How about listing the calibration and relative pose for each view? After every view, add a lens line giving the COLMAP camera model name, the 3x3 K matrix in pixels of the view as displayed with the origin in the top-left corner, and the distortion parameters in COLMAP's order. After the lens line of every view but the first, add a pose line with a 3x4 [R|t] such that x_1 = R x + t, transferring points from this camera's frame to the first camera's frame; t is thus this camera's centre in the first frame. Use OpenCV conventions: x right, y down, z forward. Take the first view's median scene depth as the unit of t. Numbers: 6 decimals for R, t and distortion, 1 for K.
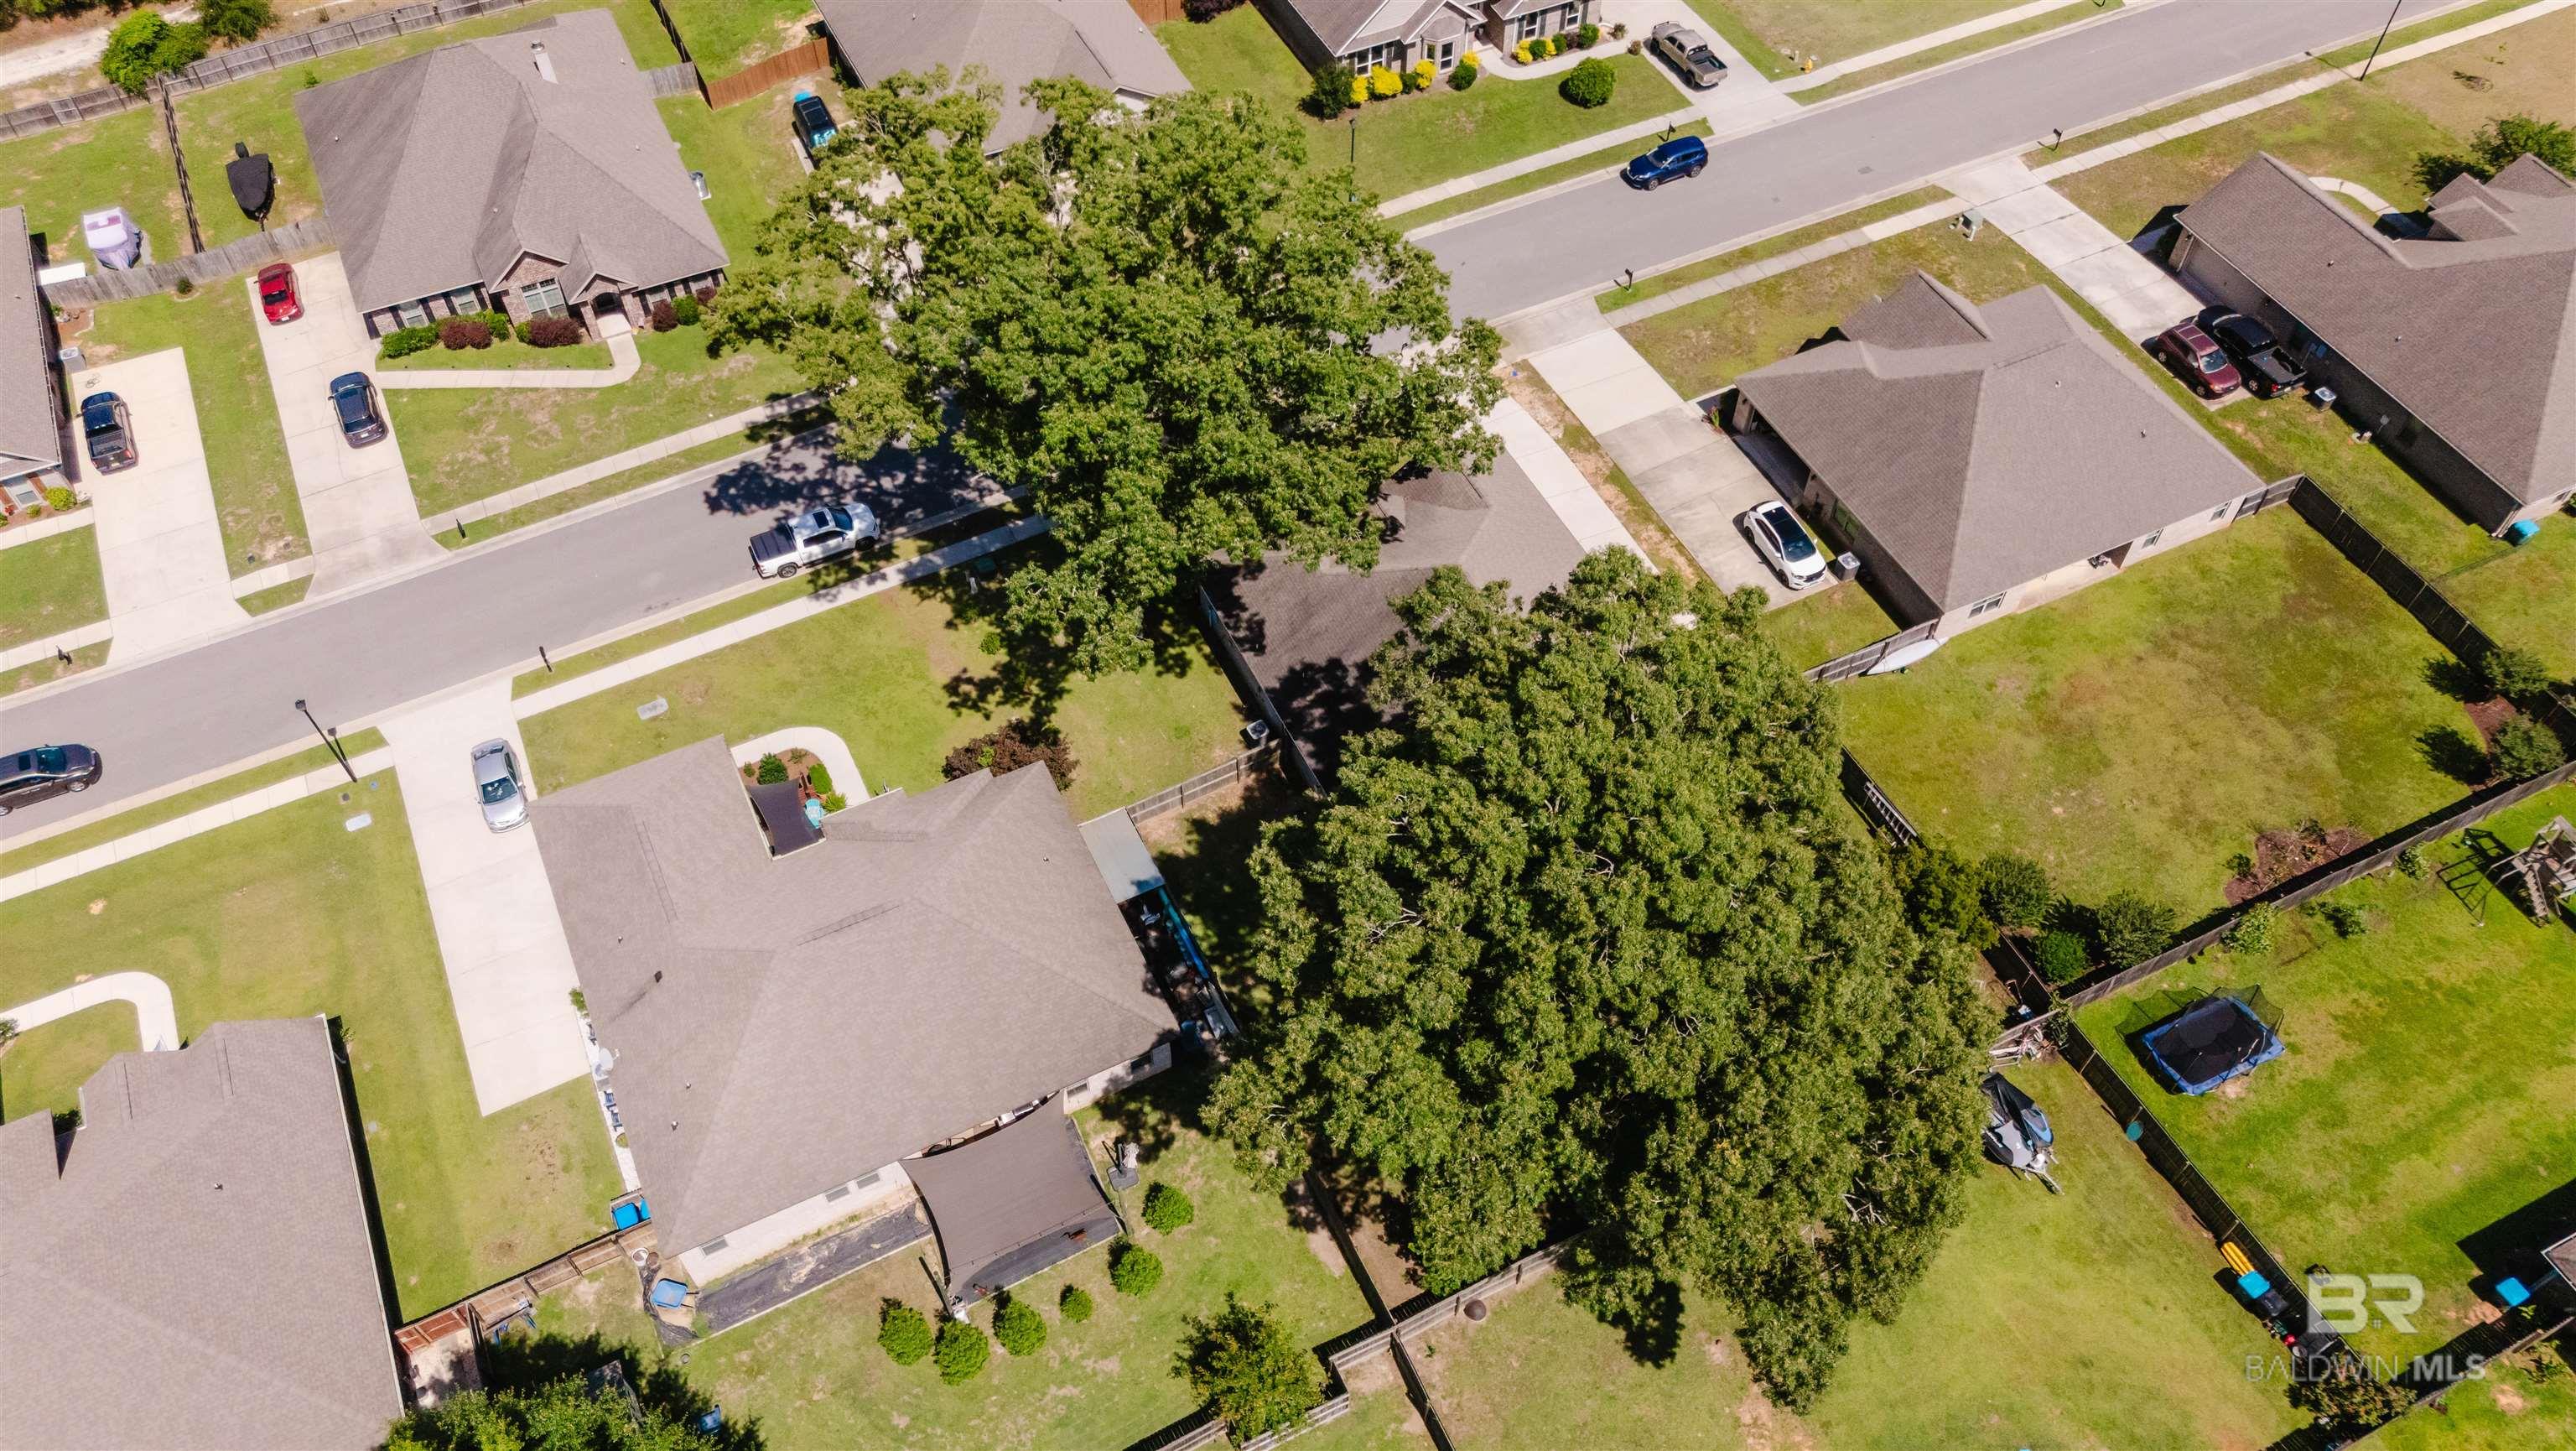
lens RADIAL K [[1926.4, 0, 1294.7], [0, 1926.4, 722.0], [0, 0, 1]] dist [0.037883, -0.000132]
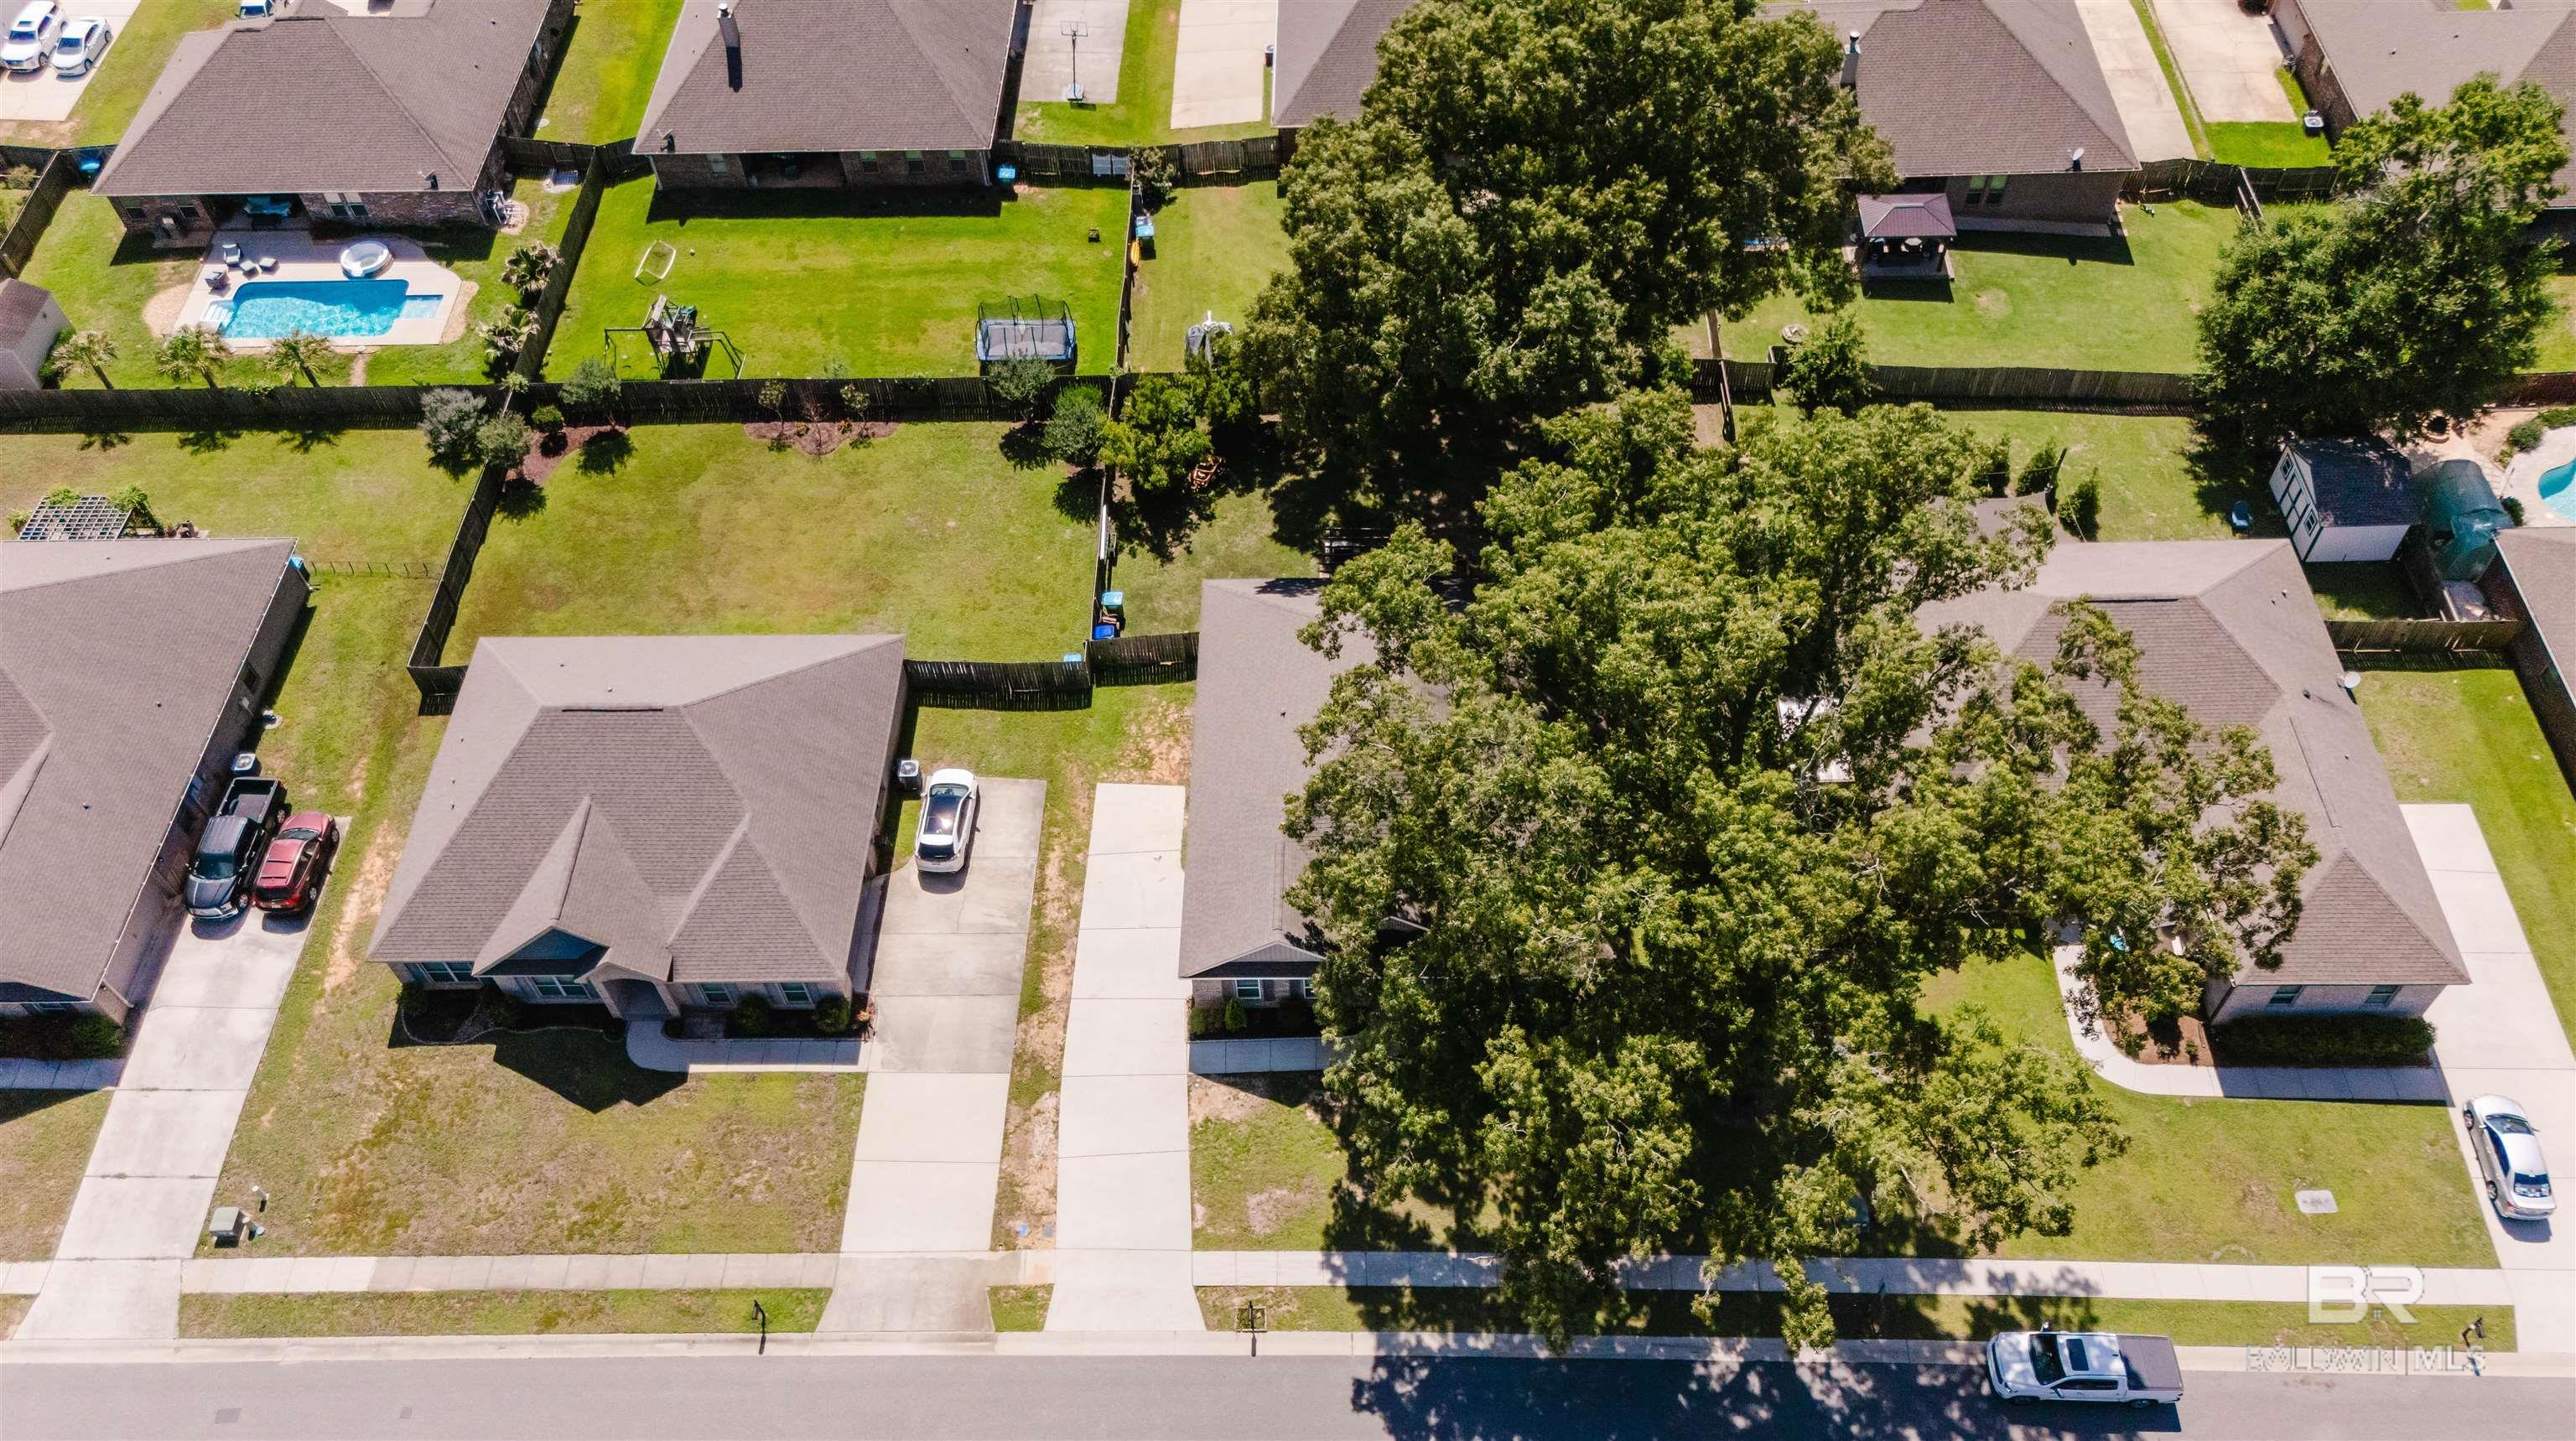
lens RADIAL K [[1961.0, 0, 1288.0], [0, 1961.0, 720.5], [0, 0, 1]] dist [0.033862, -0.008177]
pose [[-0.893925, -0.328774, 0.304641, -0.133457], [0.376745, -0.182942, 0.908072, -0.807331], [-0.242819, 0.926520, 0.287400, 0.655427]]
